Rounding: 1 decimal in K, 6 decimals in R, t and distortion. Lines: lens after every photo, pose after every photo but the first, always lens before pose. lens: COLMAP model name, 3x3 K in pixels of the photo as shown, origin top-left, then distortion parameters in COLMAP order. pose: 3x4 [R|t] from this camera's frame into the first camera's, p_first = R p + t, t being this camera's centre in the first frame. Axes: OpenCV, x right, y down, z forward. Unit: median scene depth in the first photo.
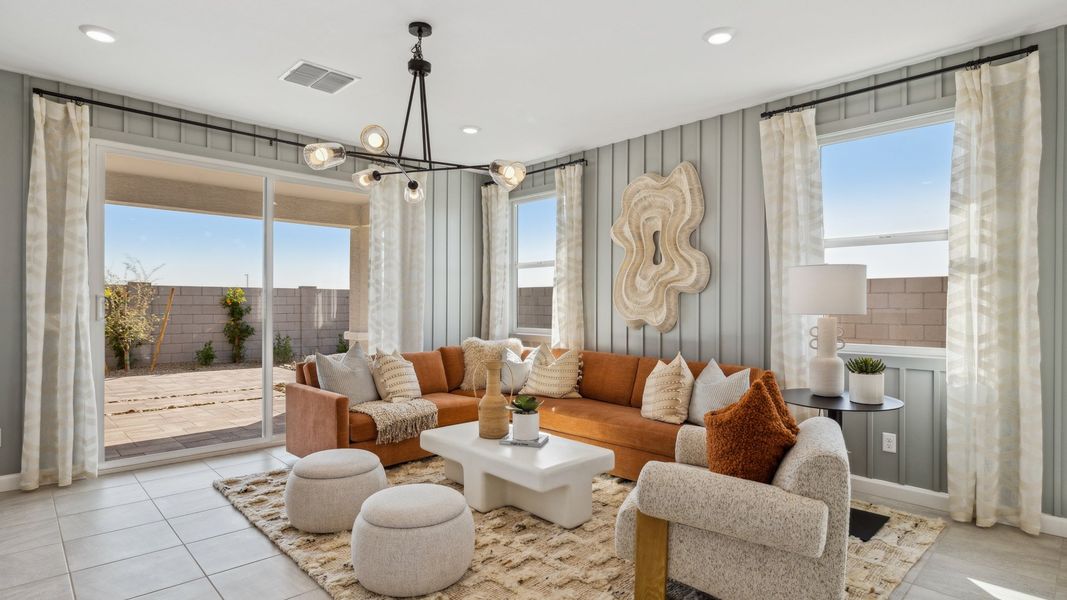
lens RADIAL K [[577.2, 0, 530.3], [0, 577.2, 303.5], [0, 0, 1]] dist [-0.000246, -0.000360]
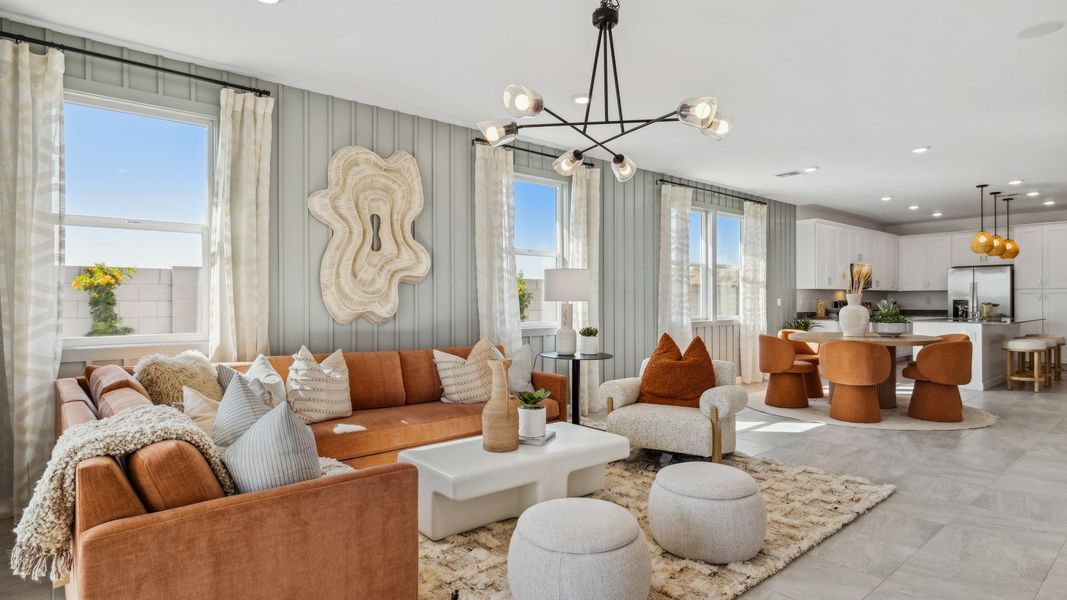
lens RADIAL K [[577.2, 0, 530.3], [0, 577.2, 299.9], [0, 0, 1]] dist [-0.000246, -0.000360]
pose [[0.027743, -0.003321, 0.999610, -0.590022], [-0.002365, 0.999991, 0.003388, 0.006081], [-0.999612, -0.002458, 0.027735, 0.617889]]
